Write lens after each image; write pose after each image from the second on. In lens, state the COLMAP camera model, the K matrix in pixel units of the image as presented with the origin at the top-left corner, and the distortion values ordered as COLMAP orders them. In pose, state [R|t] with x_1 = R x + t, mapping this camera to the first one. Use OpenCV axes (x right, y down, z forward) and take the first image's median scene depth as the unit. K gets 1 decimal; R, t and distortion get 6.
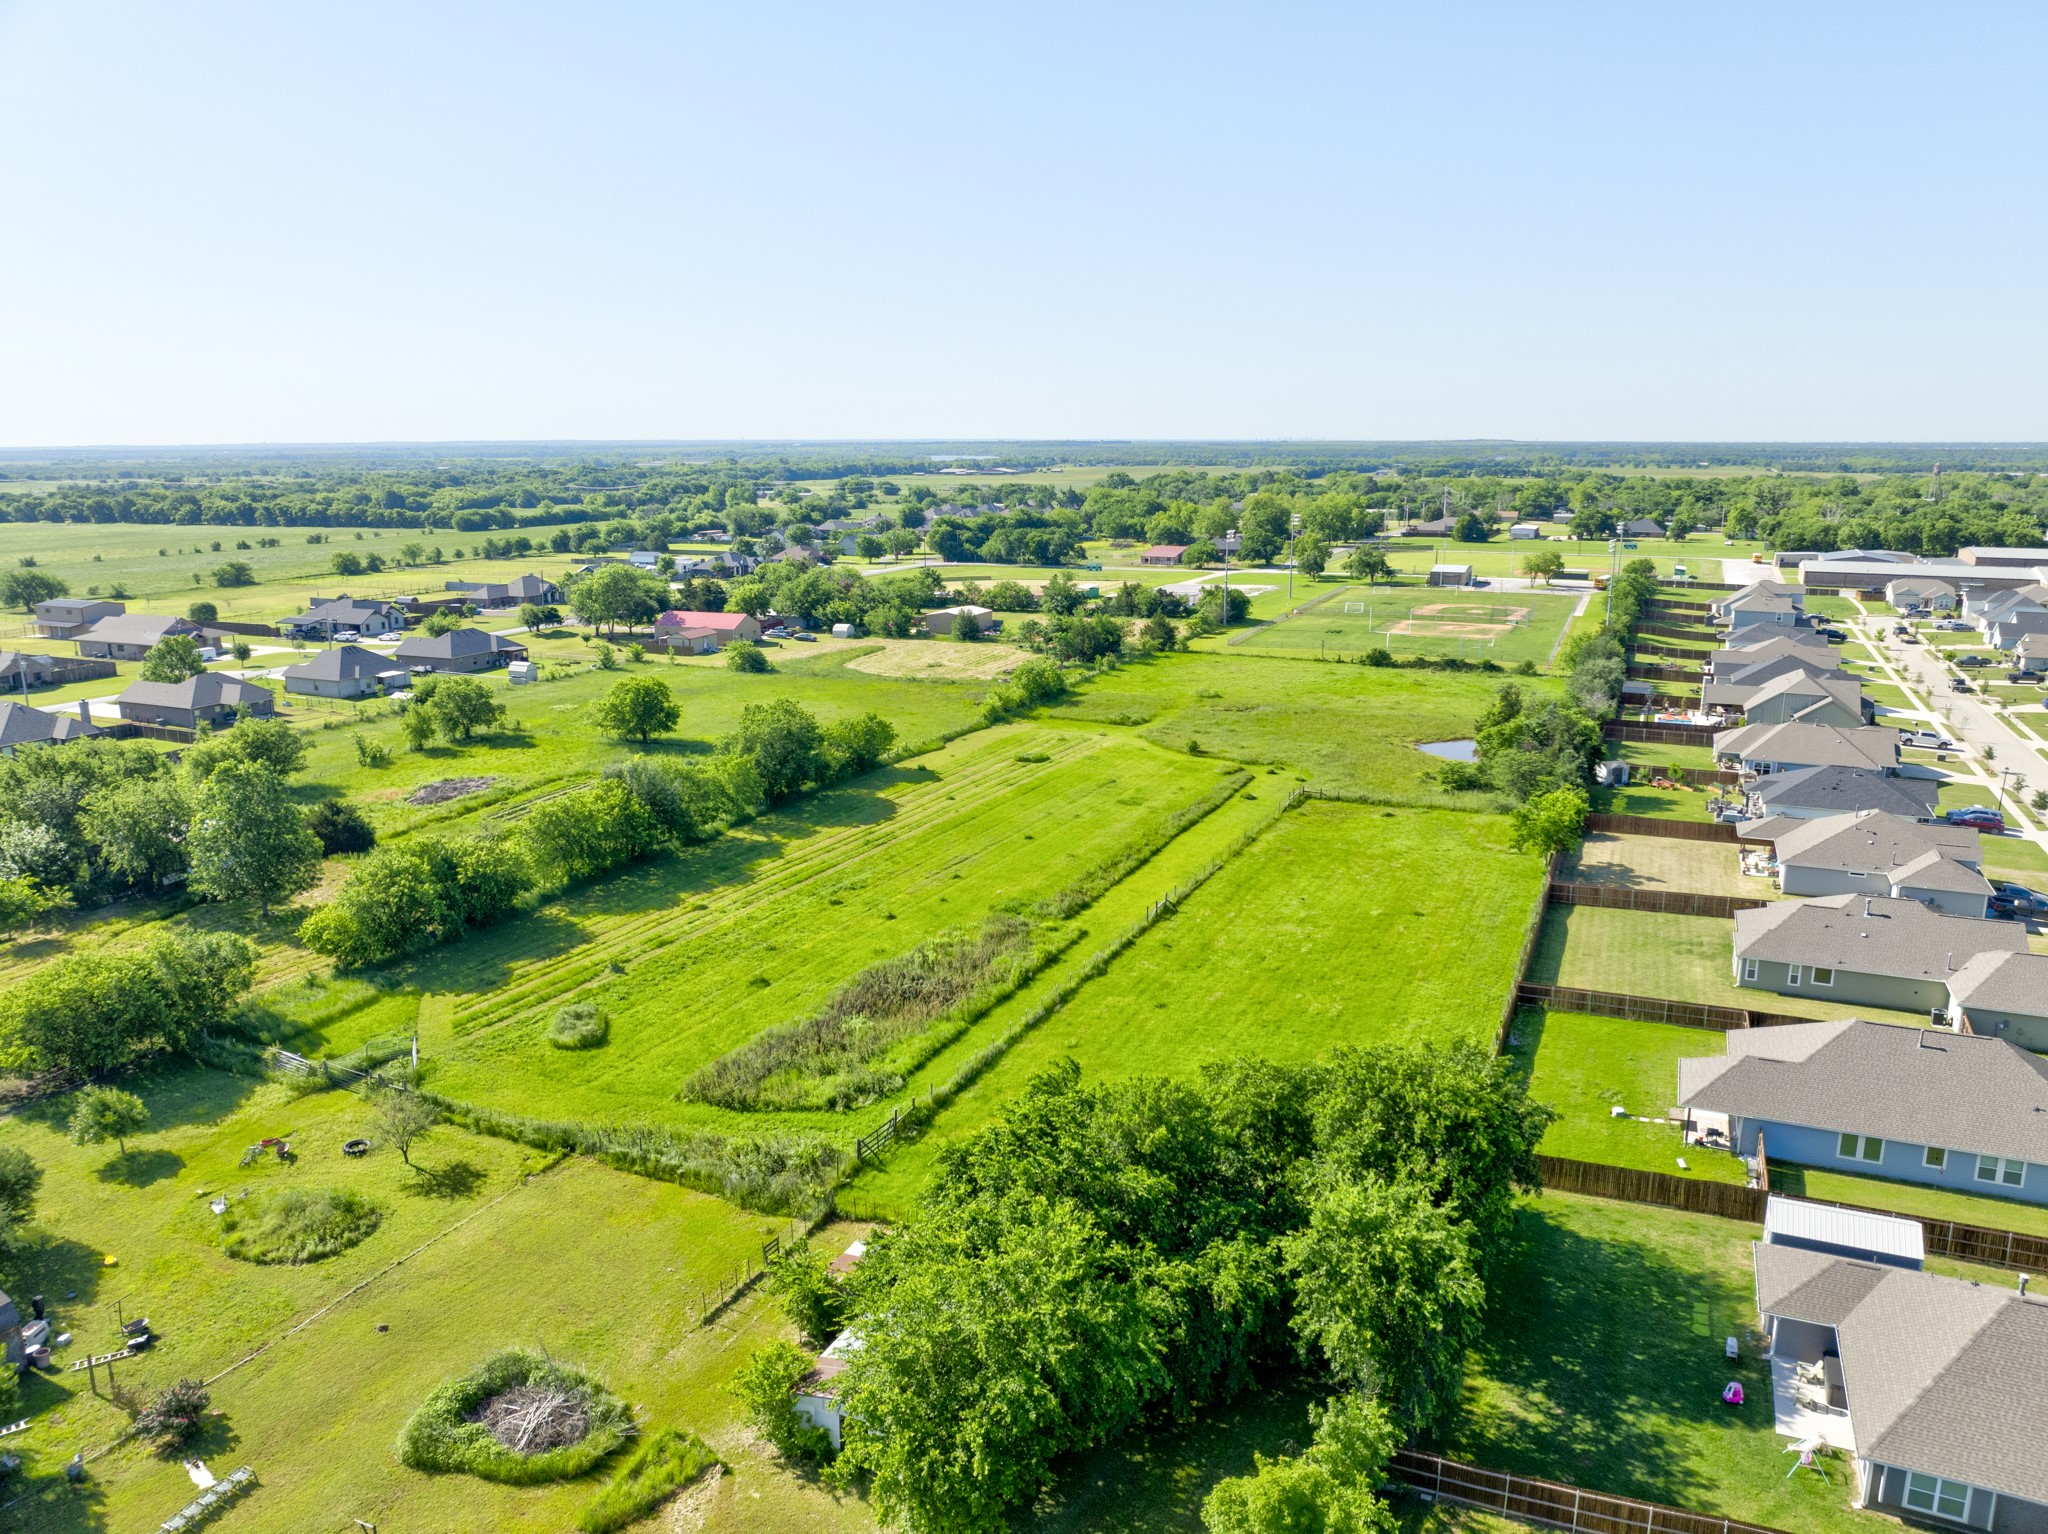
lens RADIAL K [[1434.9, 0, 1034.0], [0, 1434.9, 761.4], [0, 0, 1]] dist [-0.036054, -0.001306]
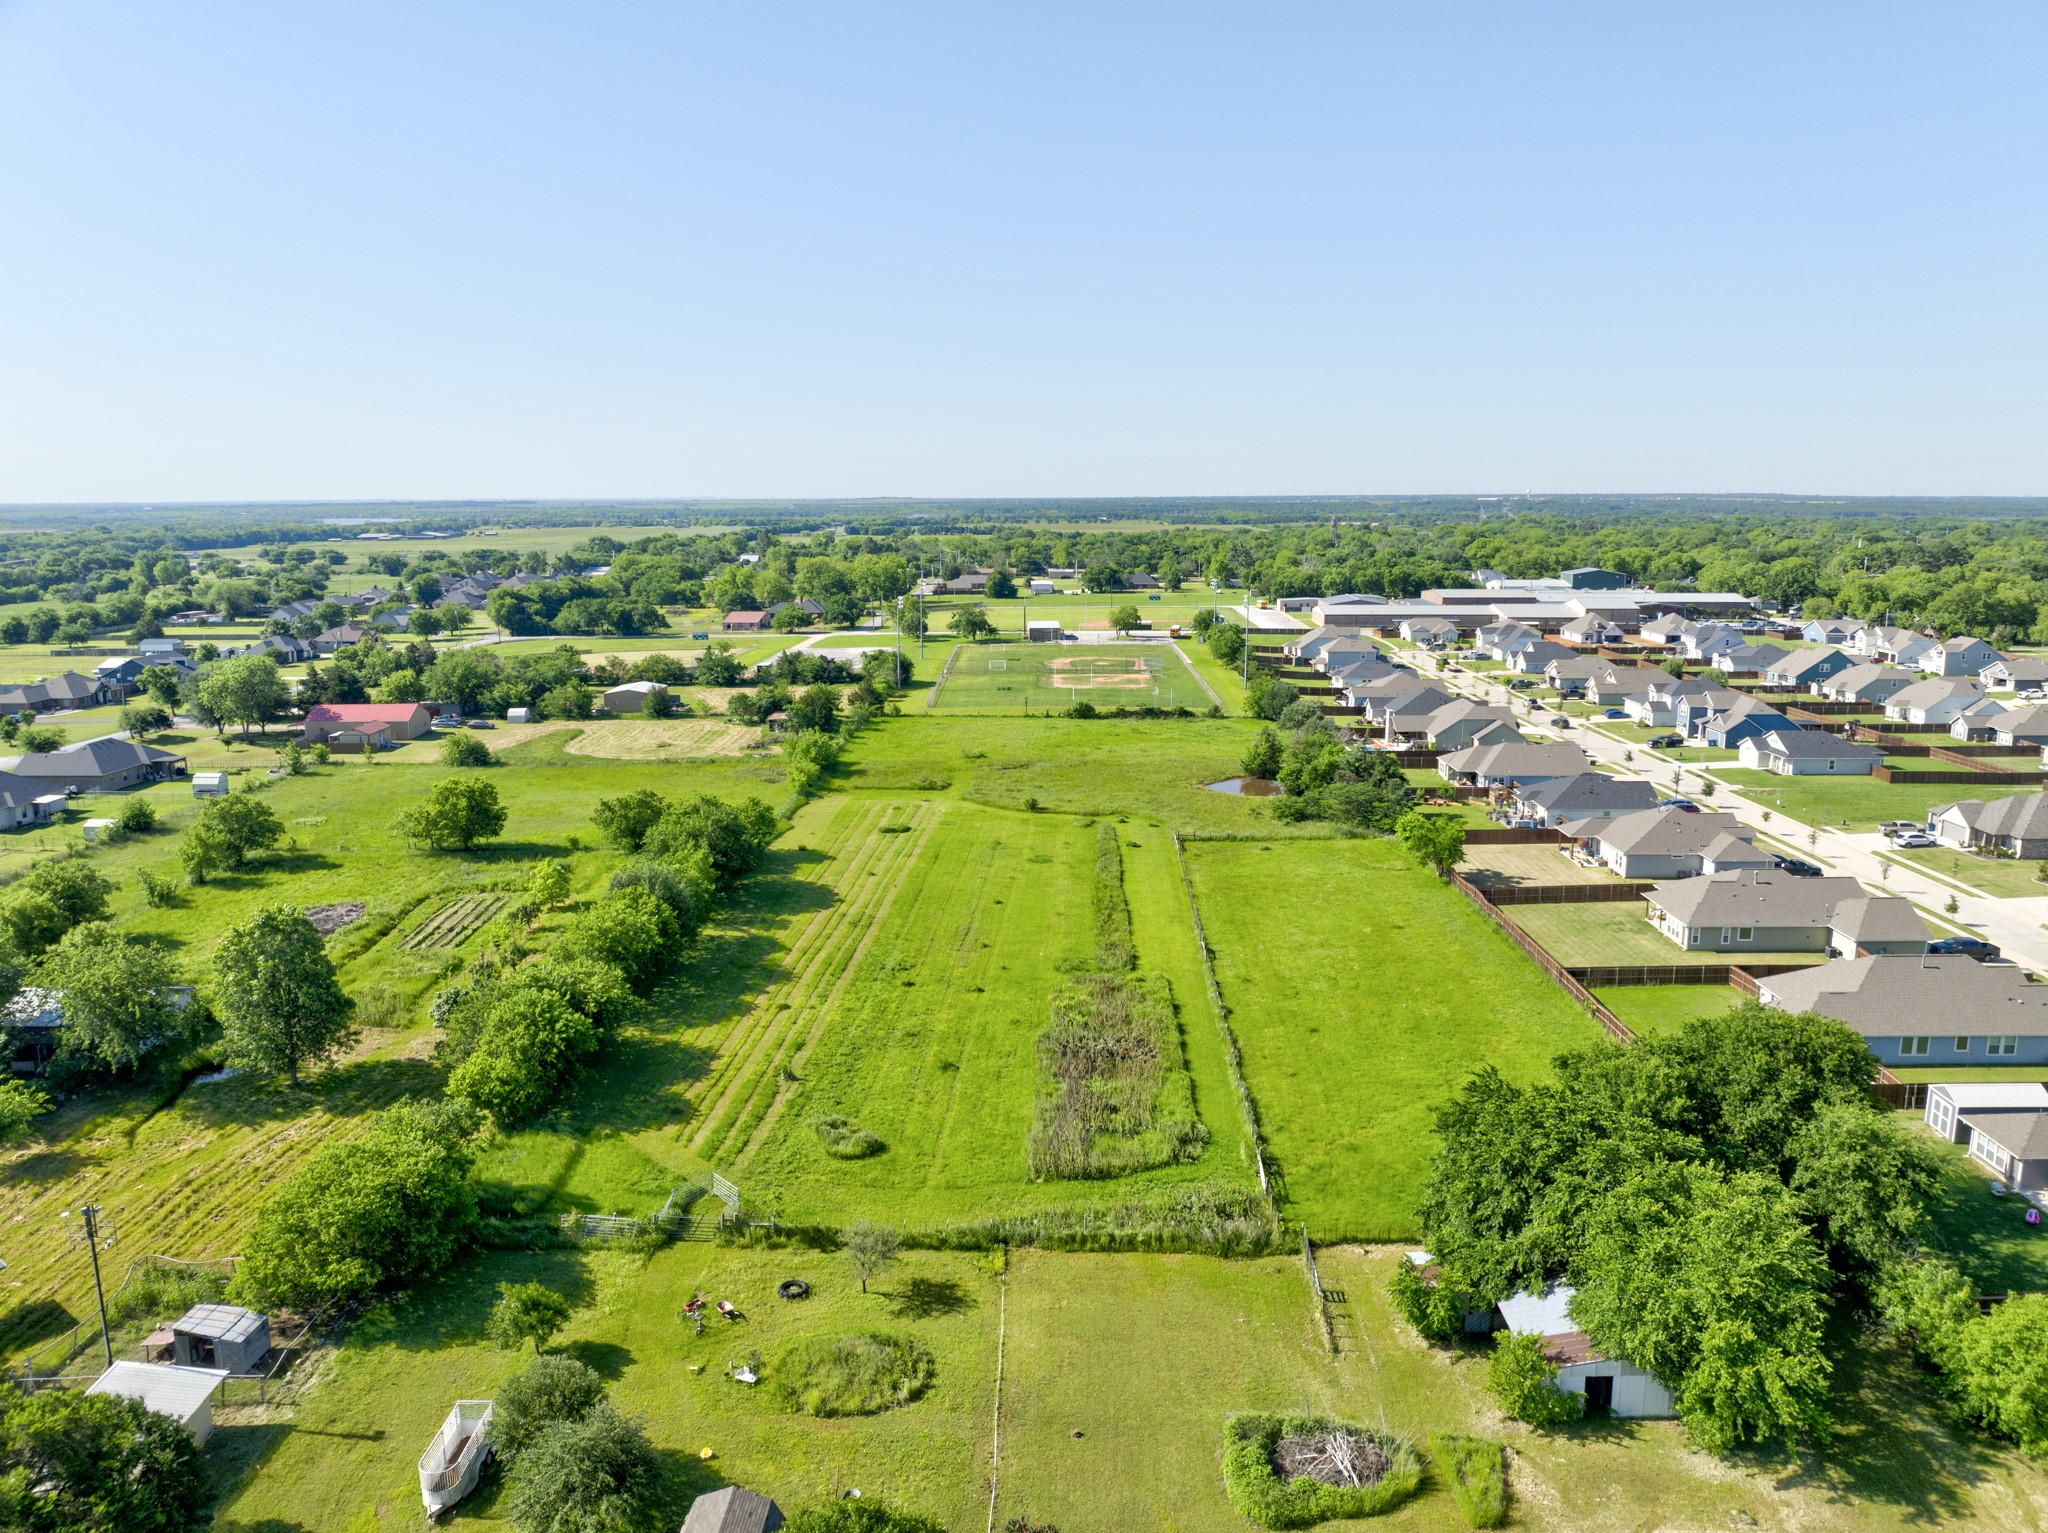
lens RADIAL K [[1434.9, 0, 1031.8], [0, 1434.9, 766.6], [0, 0, 1]] dist [-0.036054, -0.001306]
pose [[0.920041, -0.073170, 0.384929, -0.216195], [0.086855, 0.996054, -0.018263, -0.013757], [-0.382073, 0.050235, 0.922766, 0.015783]]
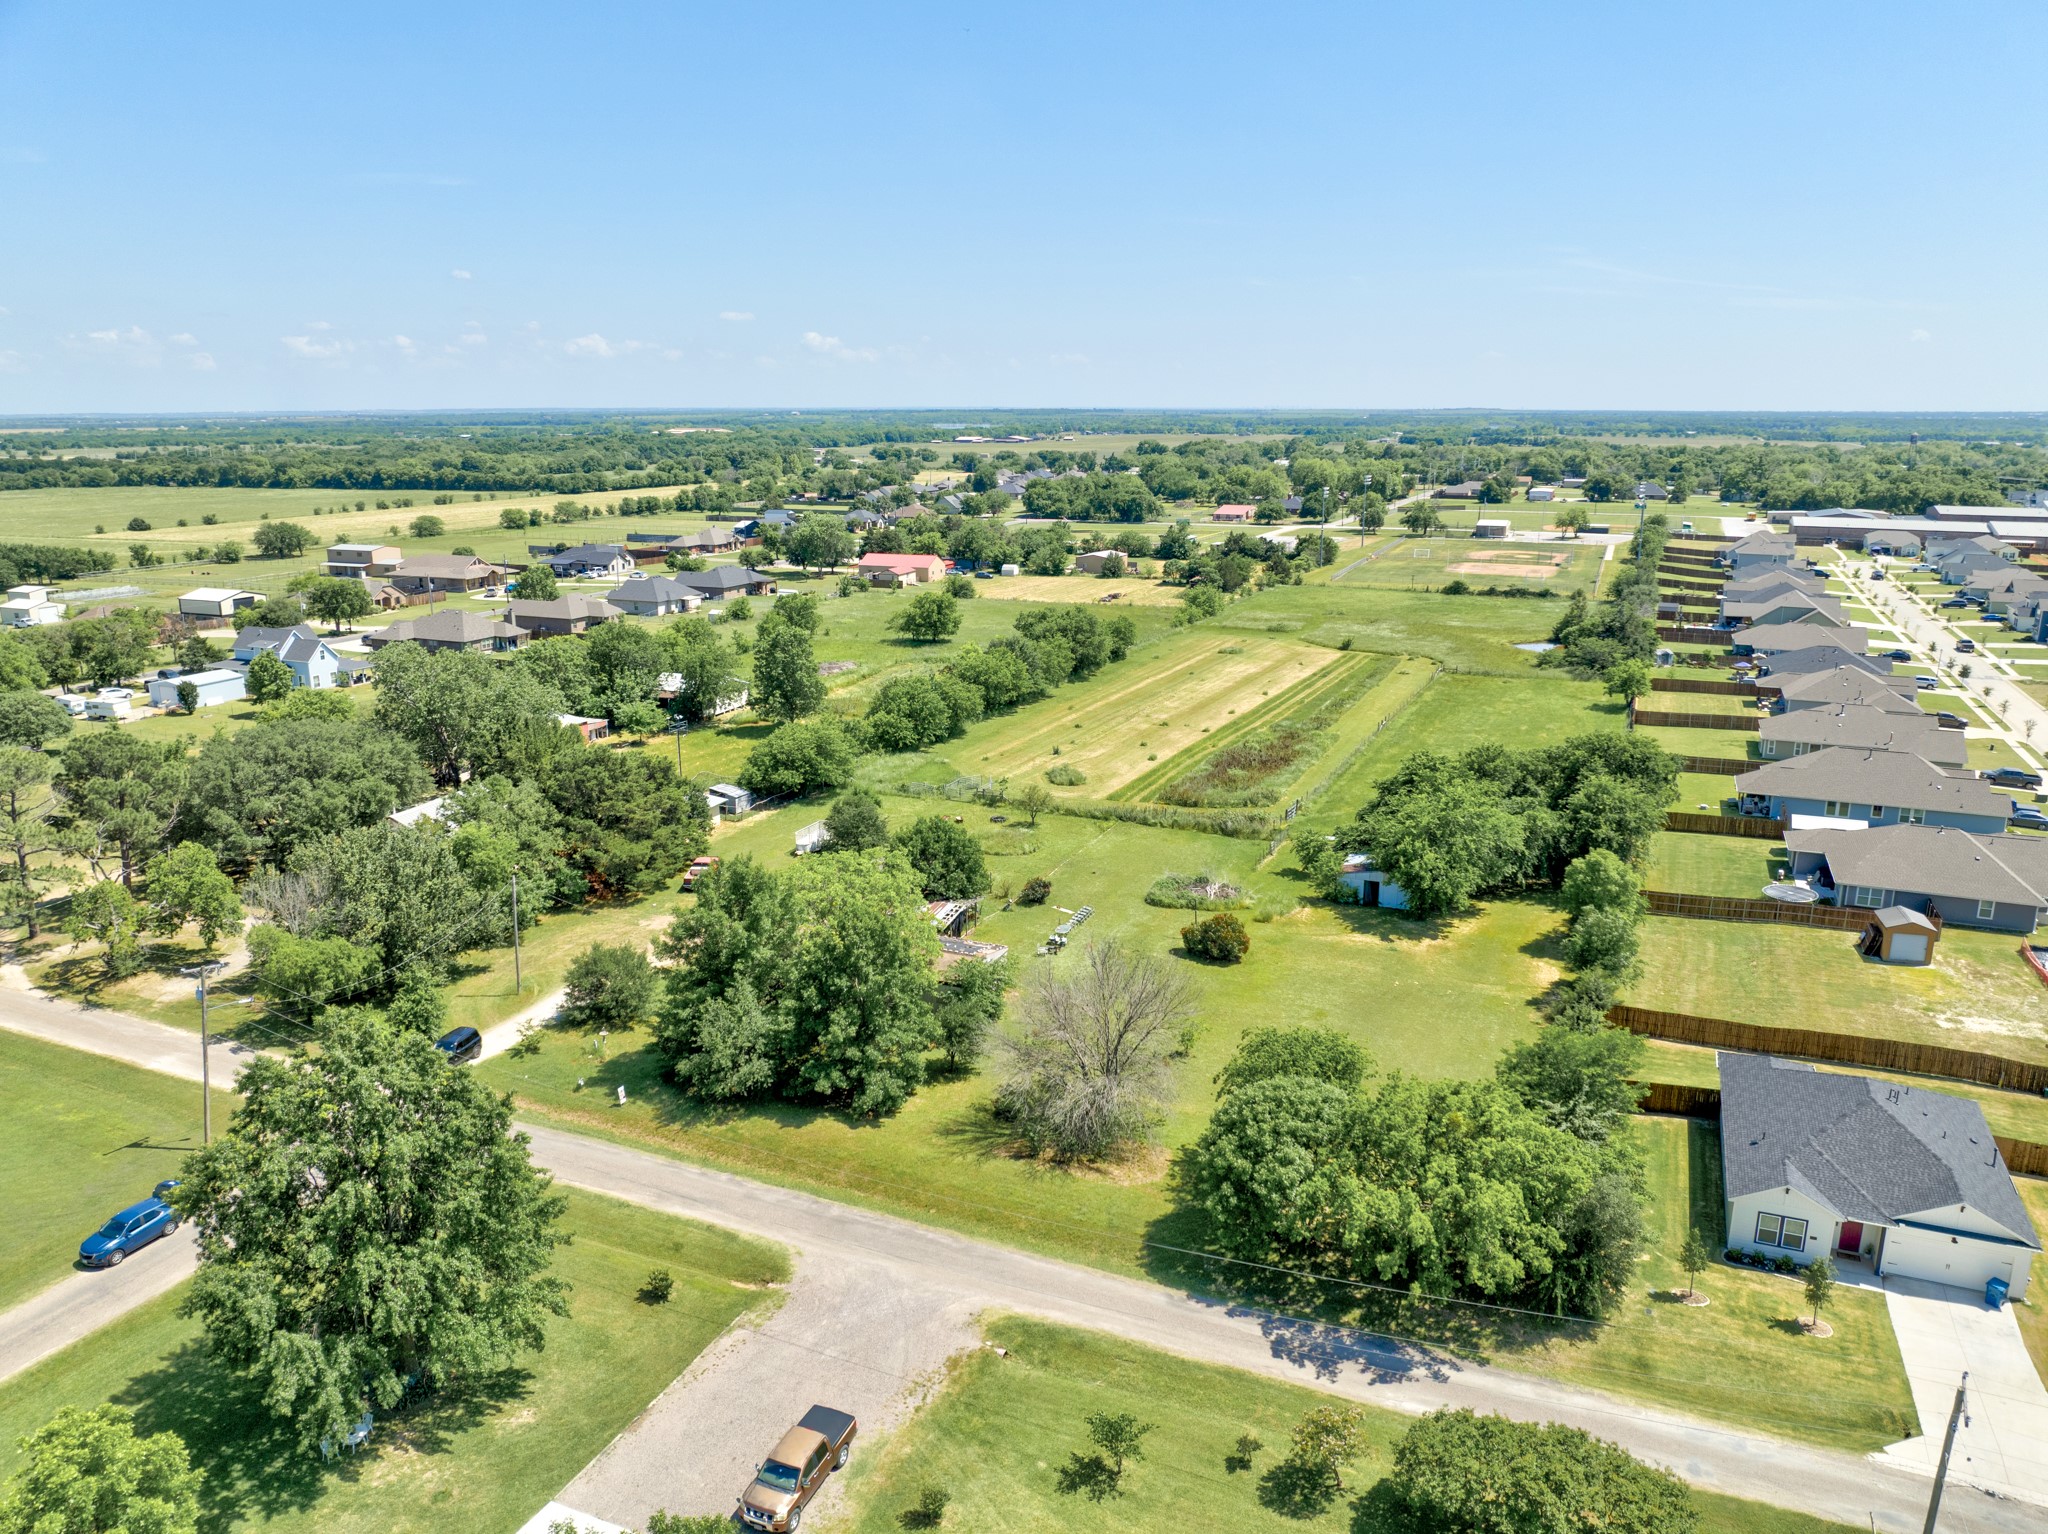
lens RADIAL K [[1434.9, 0, 1033.0], [0, 1434.9, 765.9], [0, 0, 1]] dist [-0.036054, -0.001306]
pose [[0.999944, -0.001803, 0.010410, -0.144500], [0.001551, 0.999707, 0.024141, 0.052419], [-0.010450, -0.024124, 0.999654, -0.250799]]
